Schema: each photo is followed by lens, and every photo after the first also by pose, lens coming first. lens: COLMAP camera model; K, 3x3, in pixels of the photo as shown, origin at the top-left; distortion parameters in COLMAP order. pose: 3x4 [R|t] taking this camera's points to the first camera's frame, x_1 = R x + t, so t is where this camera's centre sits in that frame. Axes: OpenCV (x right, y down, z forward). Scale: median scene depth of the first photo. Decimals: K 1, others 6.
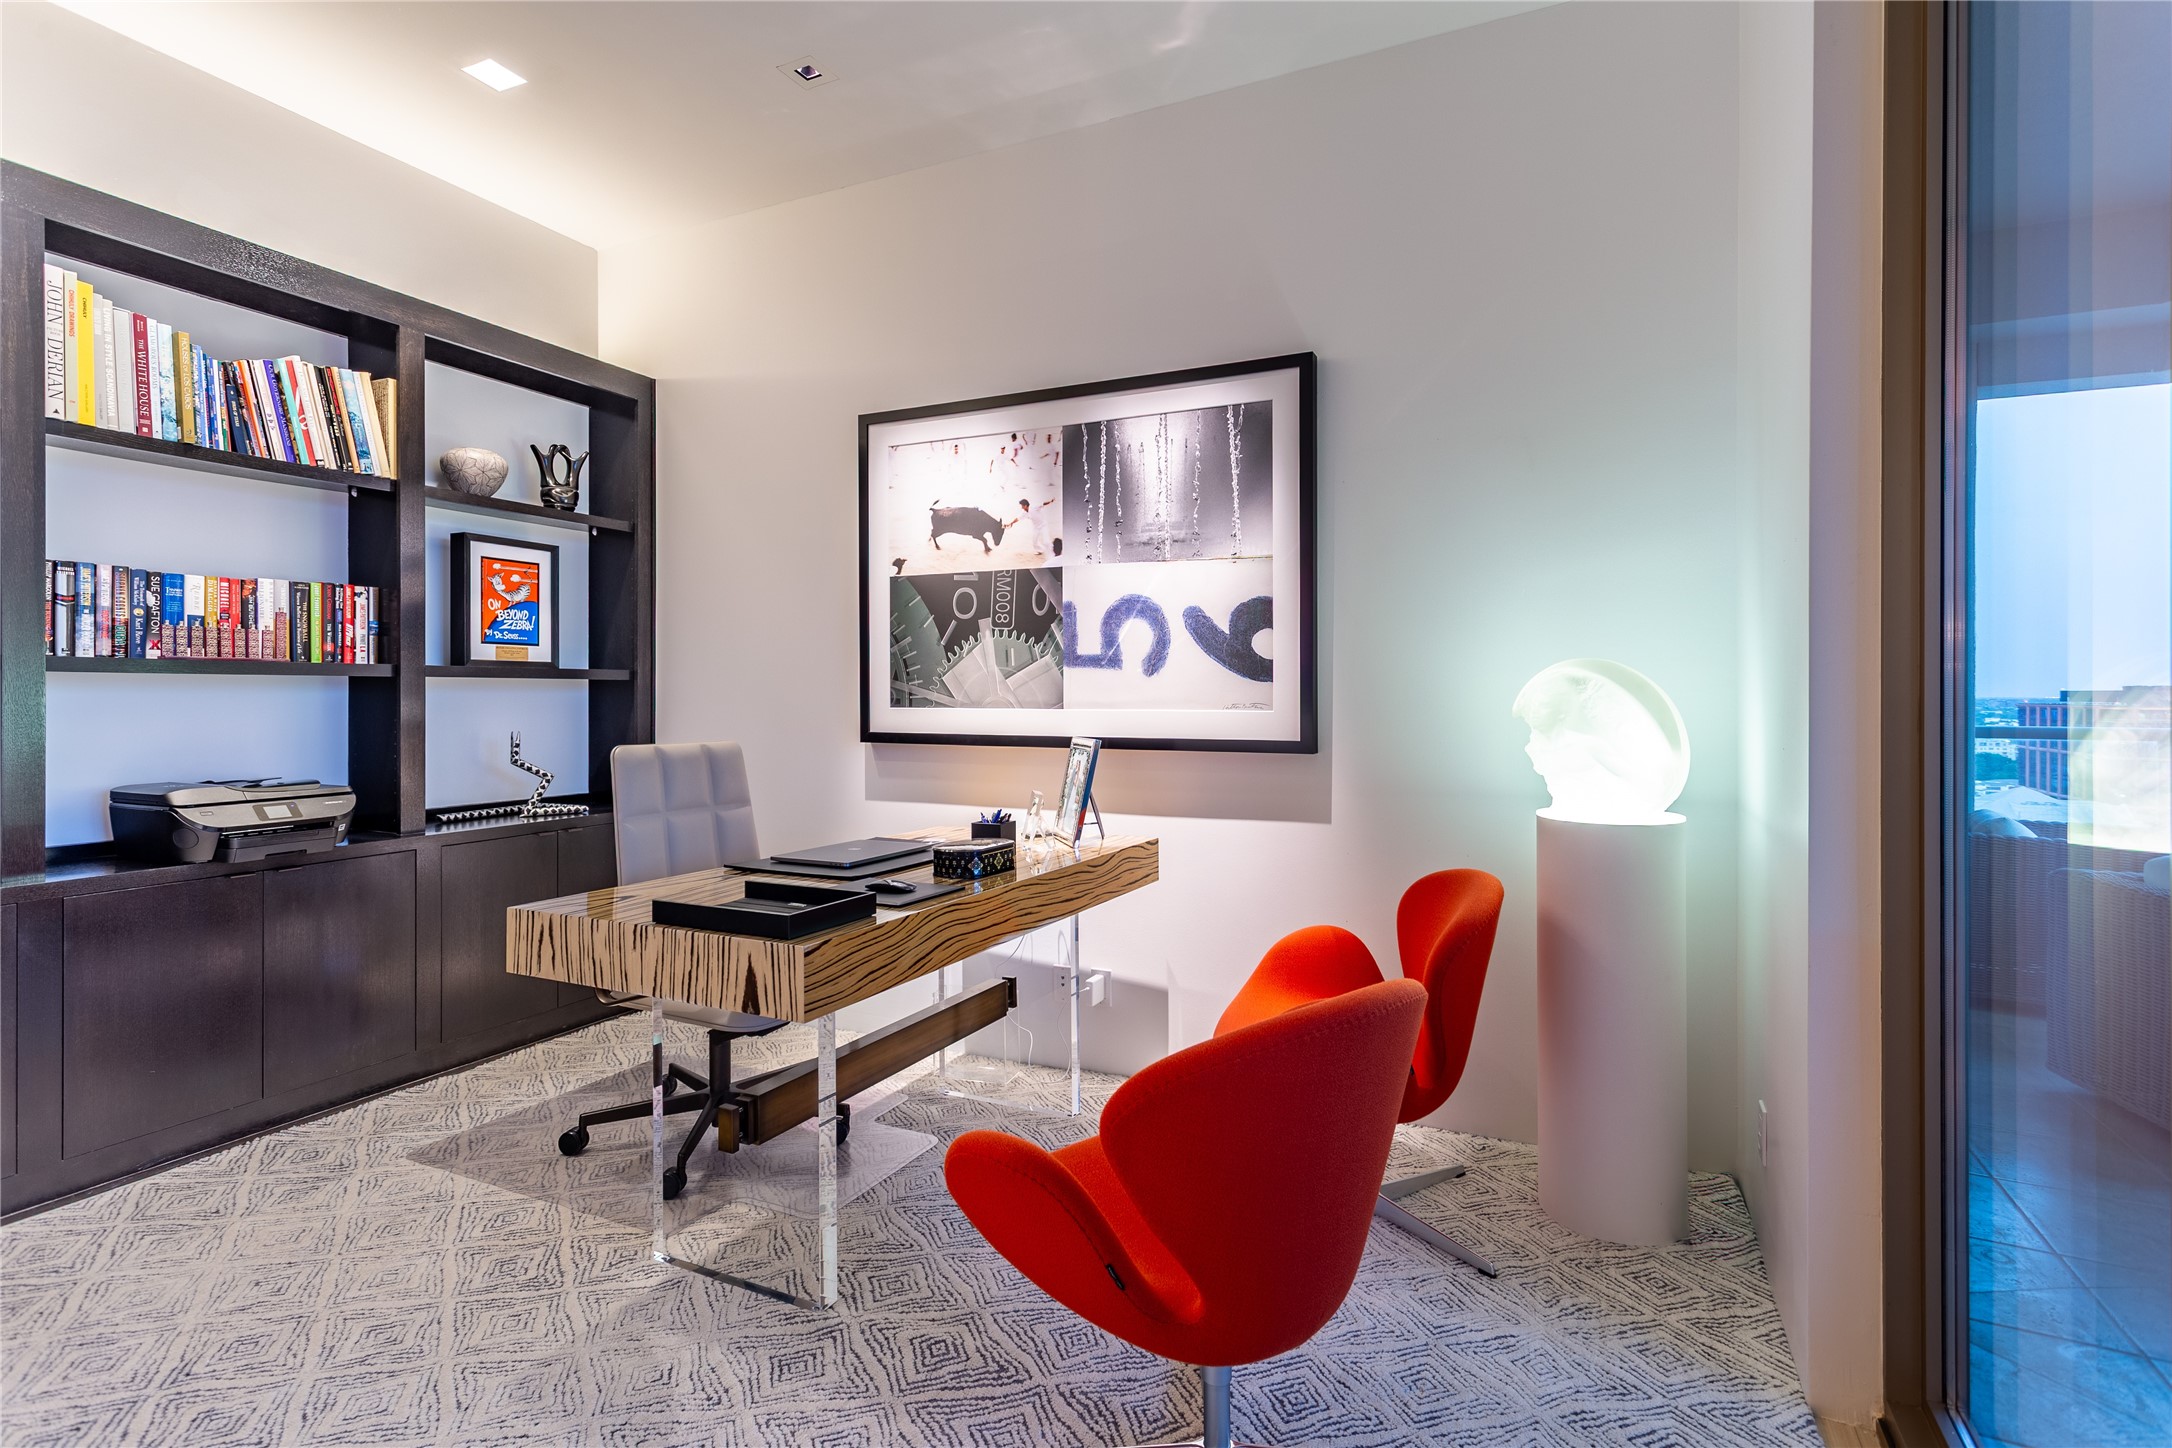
lens RADIAL K [[1069.3, 0, 1078.7], [0, 1069.3, 713.7], [0, 0, 1]] dist [0.002244, -0.000565]
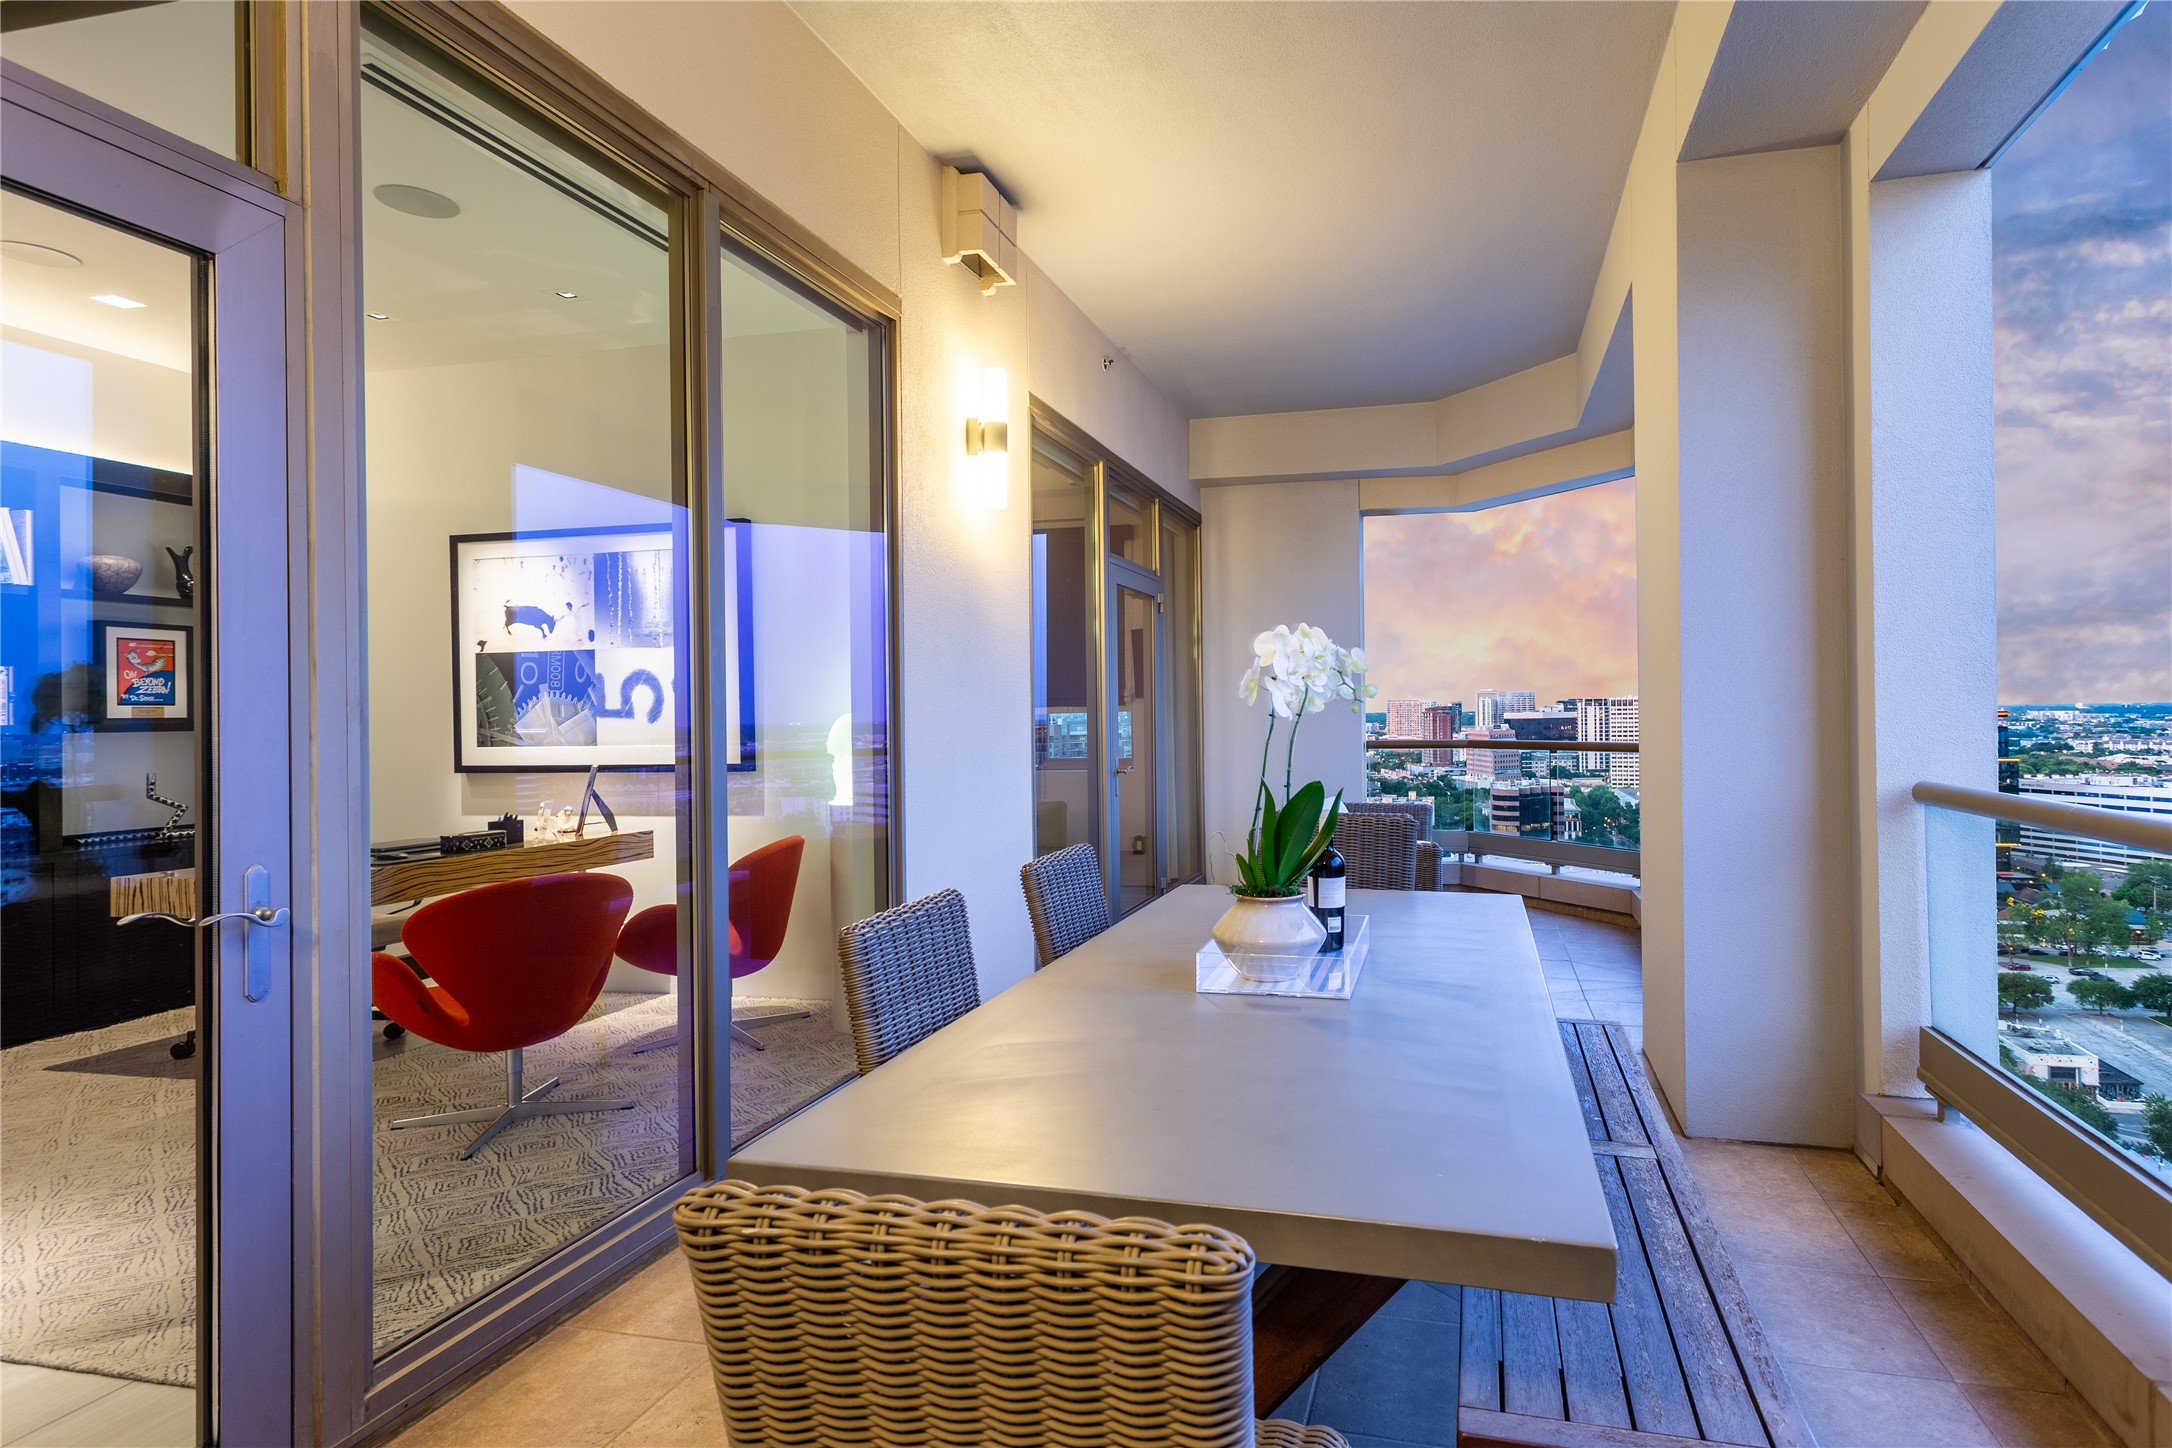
lens RADIAL K [[1069.3, 0, 1192.2], [0, 1069.3, 719.9], [0, 0, 1]] dist [0.002244, -0.000565]
pose [[0.969591, -0.017642, 0.244096, 0.399114], [0.021724, 0.999665, -0.014040, -0.002046], [-0.243766, 0.018916, 0.969649, -0.591908]]
